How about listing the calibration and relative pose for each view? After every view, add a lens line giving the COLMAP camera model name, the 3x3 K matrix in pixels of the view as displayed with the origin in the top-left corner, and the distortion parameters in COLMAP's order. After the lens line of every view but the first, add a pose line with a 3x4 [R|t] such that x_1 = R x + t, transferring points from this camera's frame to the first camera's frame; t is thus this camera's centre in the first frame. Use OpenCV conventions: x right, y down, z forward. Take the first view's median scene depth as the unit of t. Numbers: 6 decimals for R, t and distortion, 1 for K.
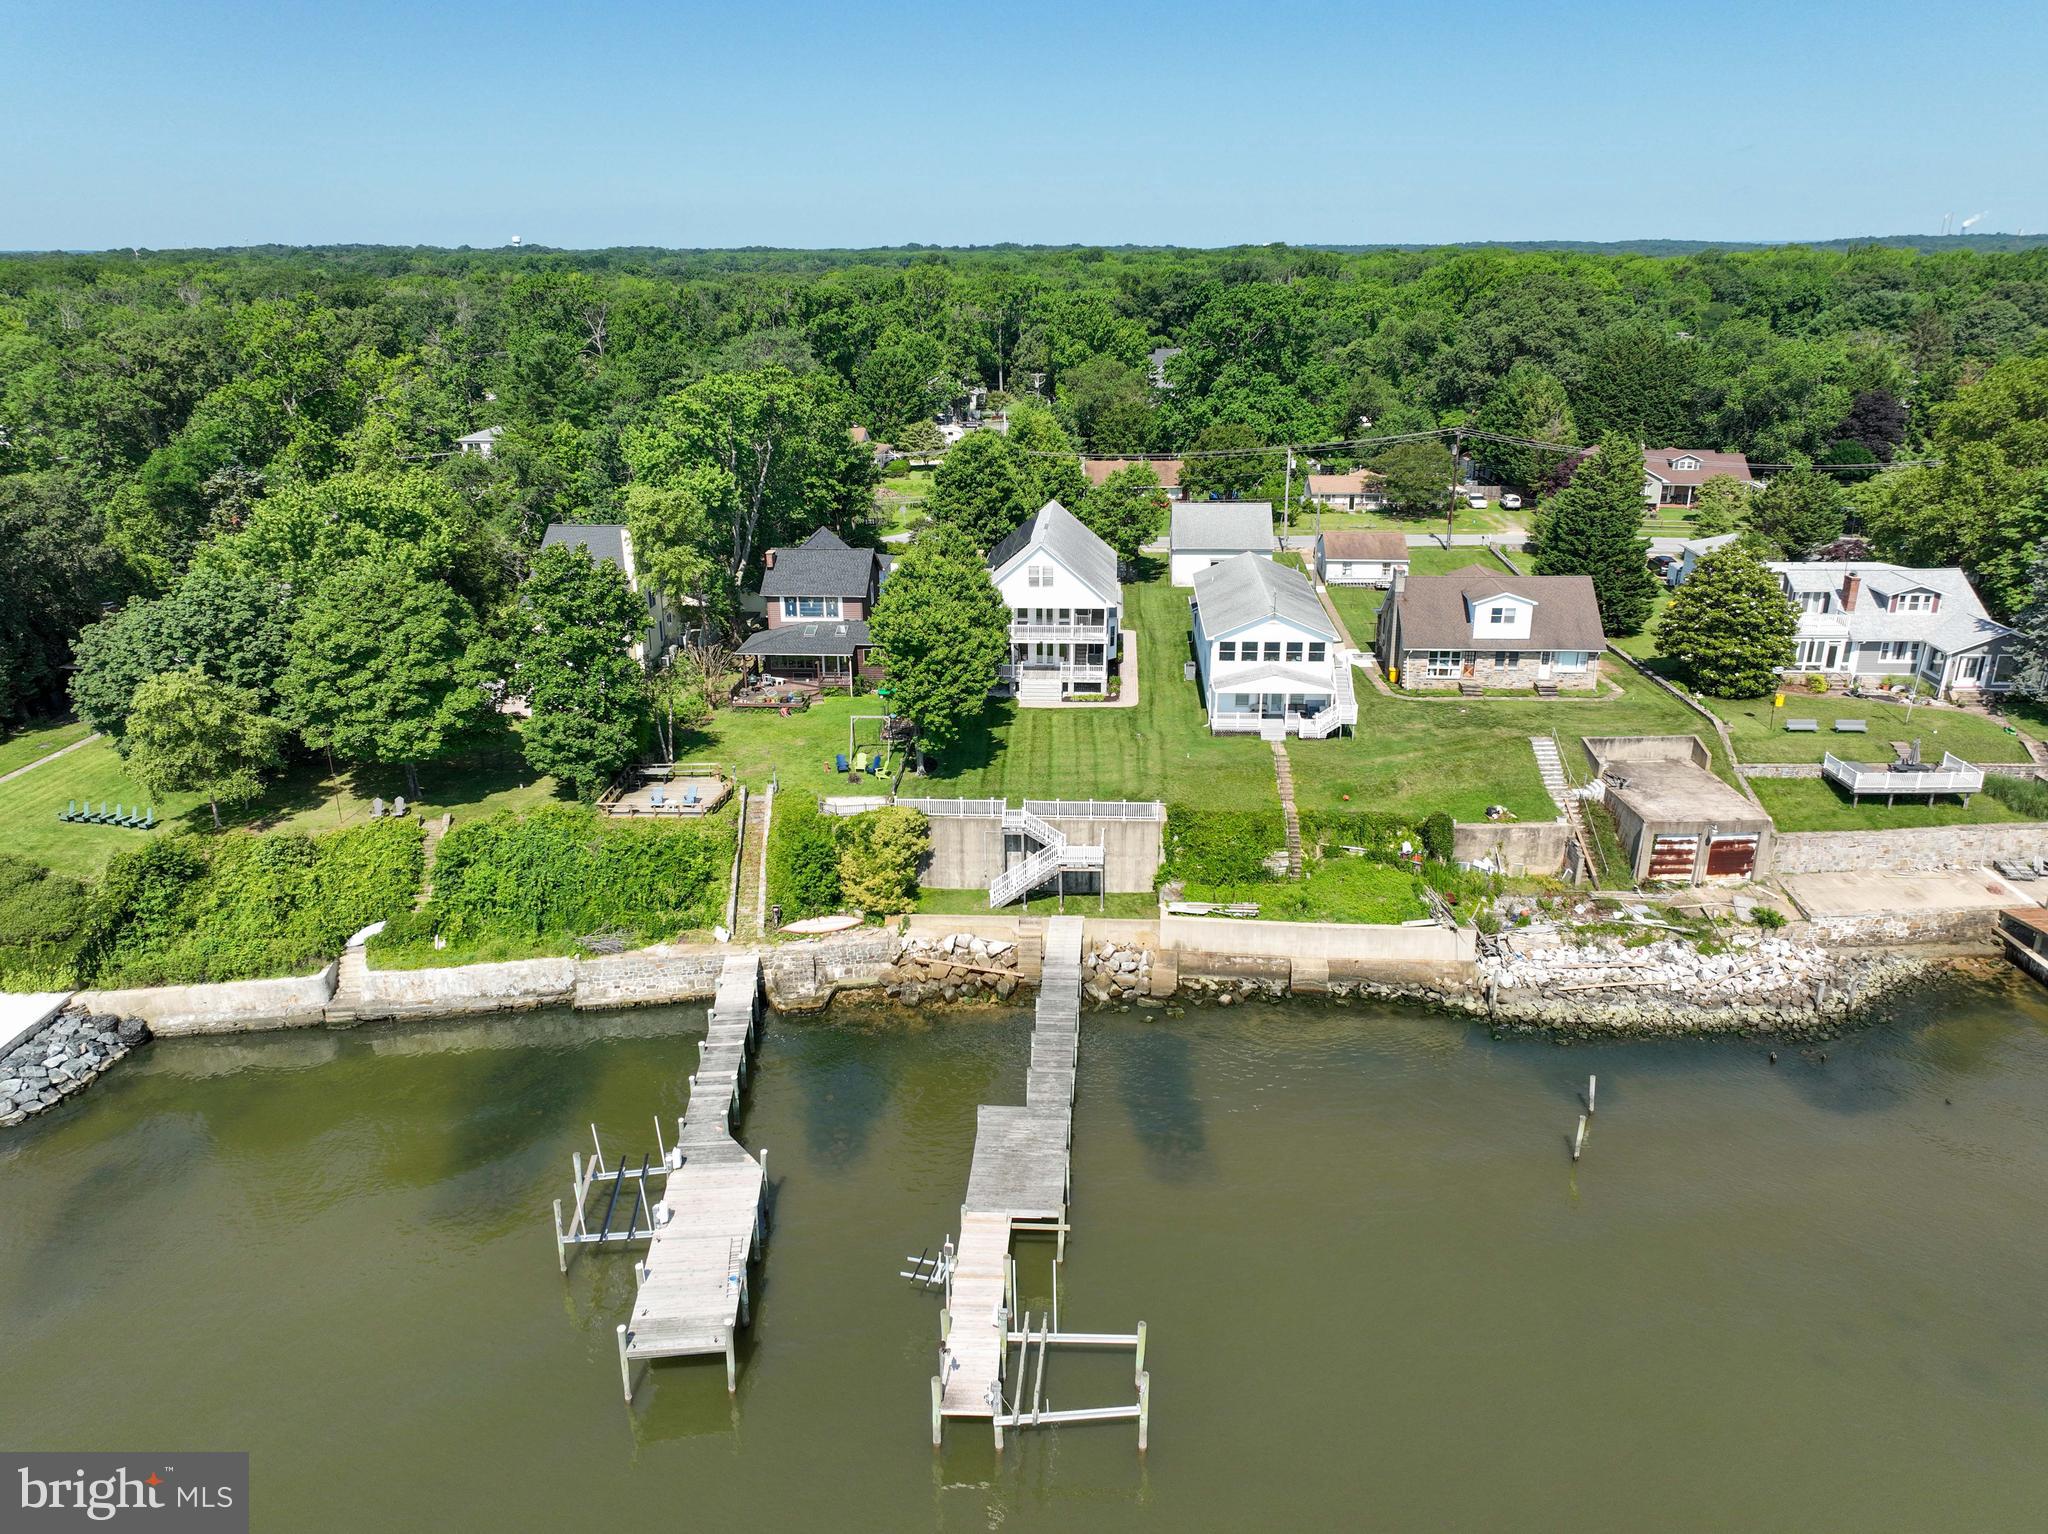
lens RADIAL K [[1445.4, 0, 1024.0], [0, 1445.4, 767.0], [0, 0, 1]] dist [-0.001176, 0.007287]
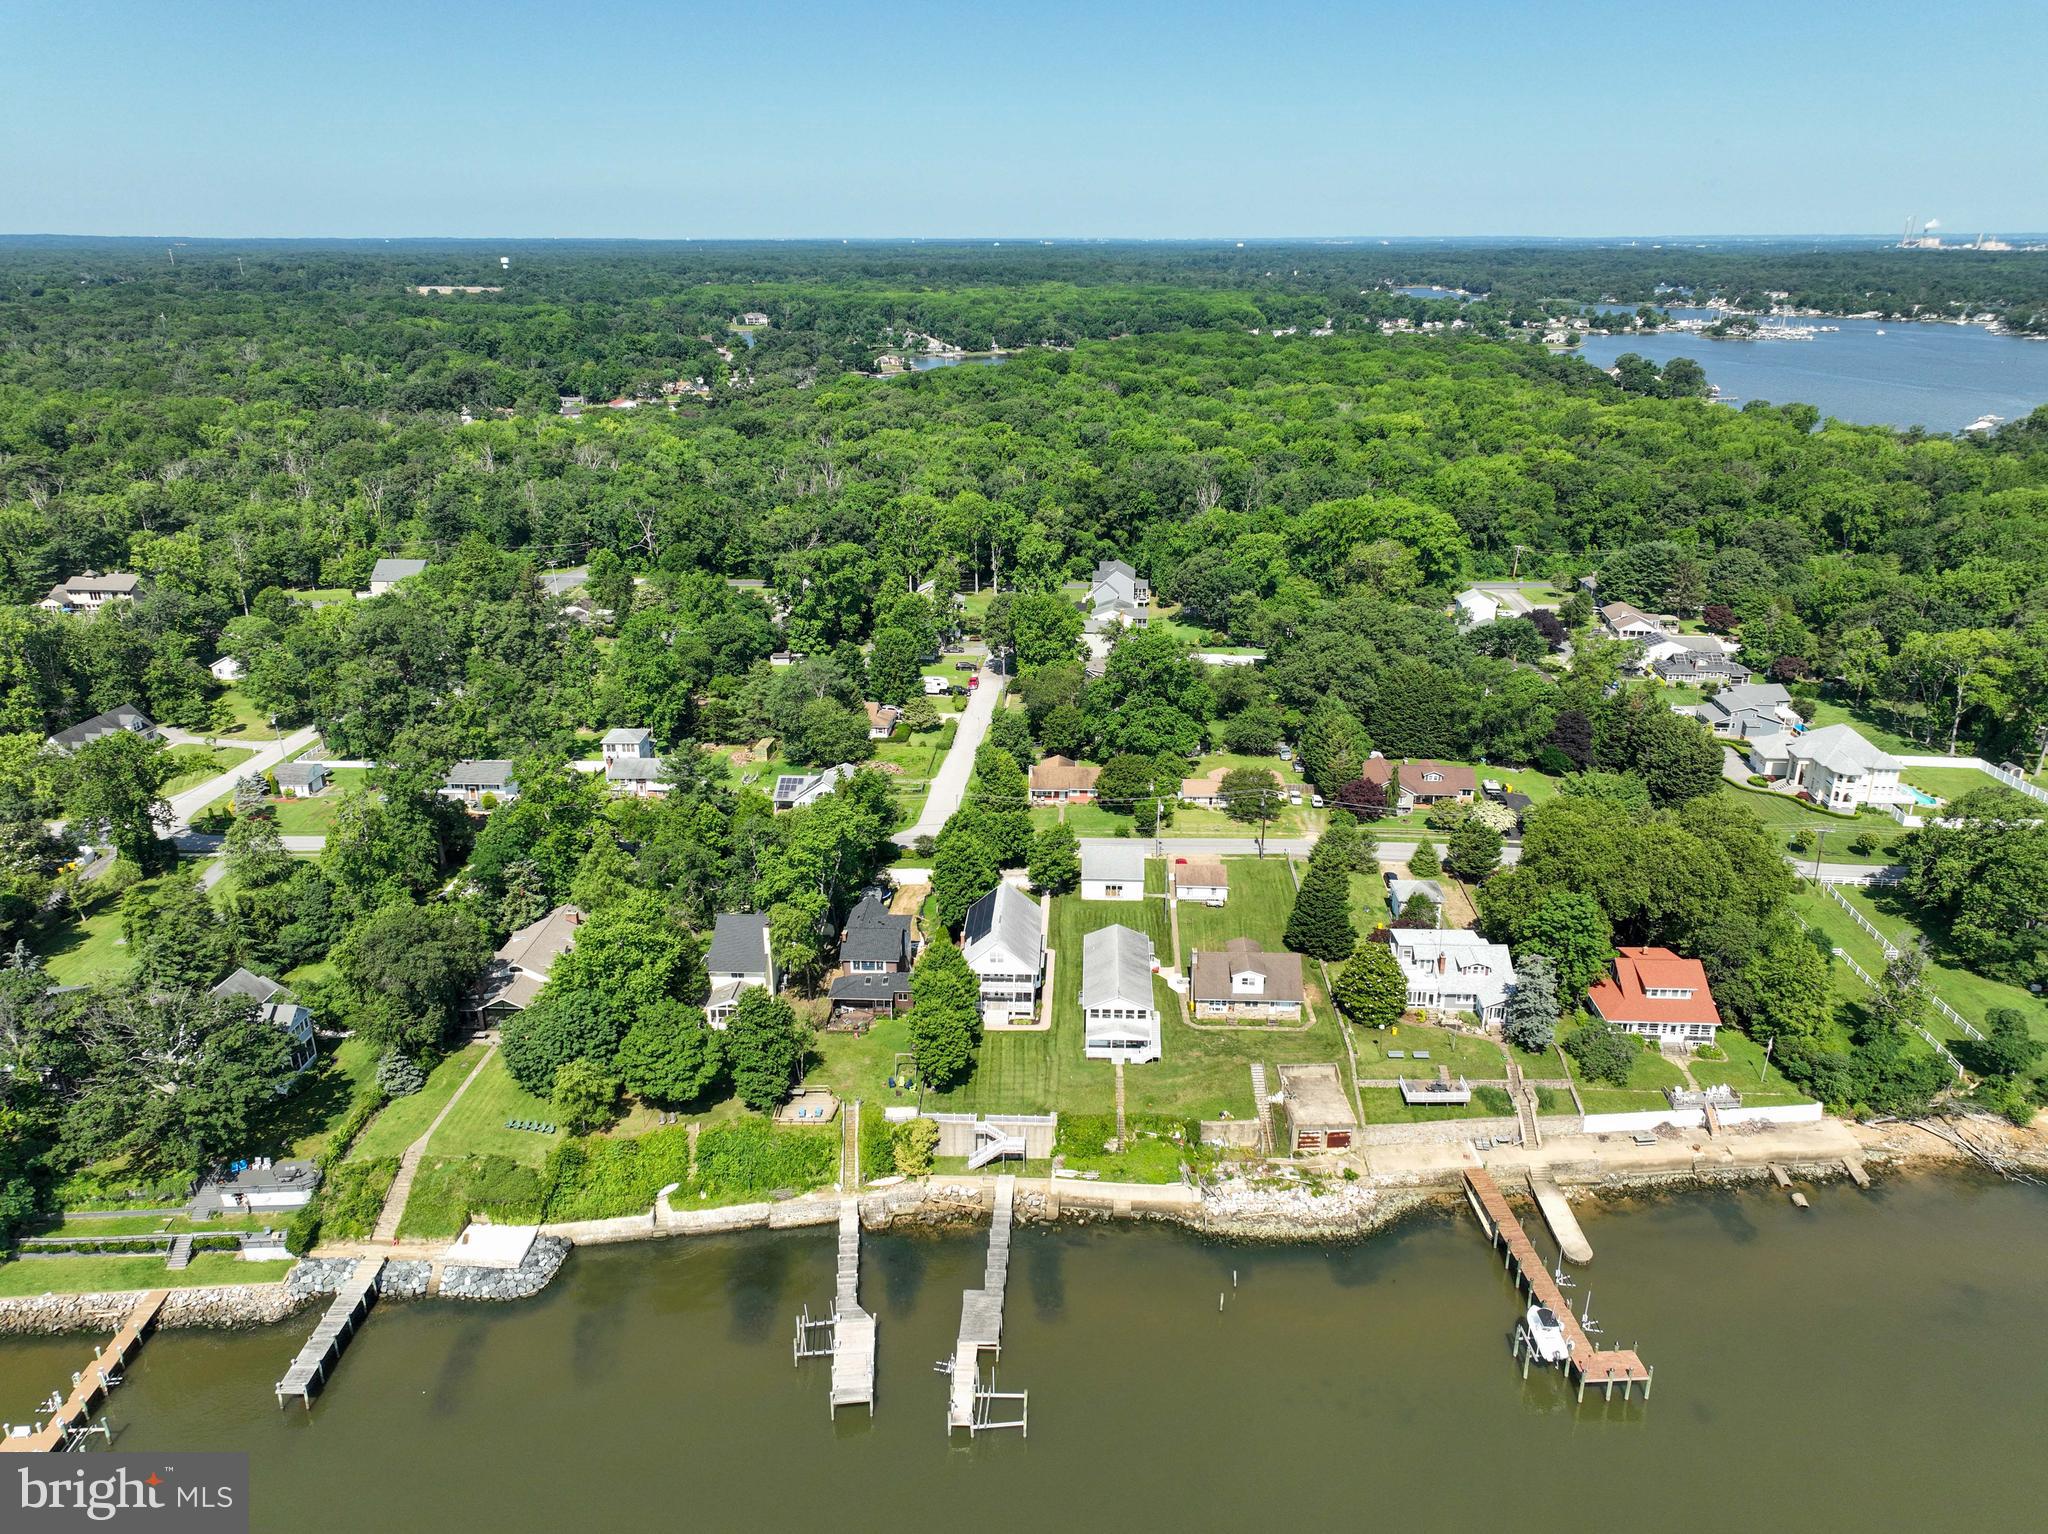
lens RADIAL K [[1445.4, 0, 1024.0], [0, 1445.4, 767.0], [0, 0, 1]] dist [-0.001176, 0.007287]
pose [[0.999872, 0.000818, 0.015972, 0.021121], [-0.000966, 0.999957, 0.009245, -0.485206], [-0.015963, -0.009259, 0.999830, -1.018099]]
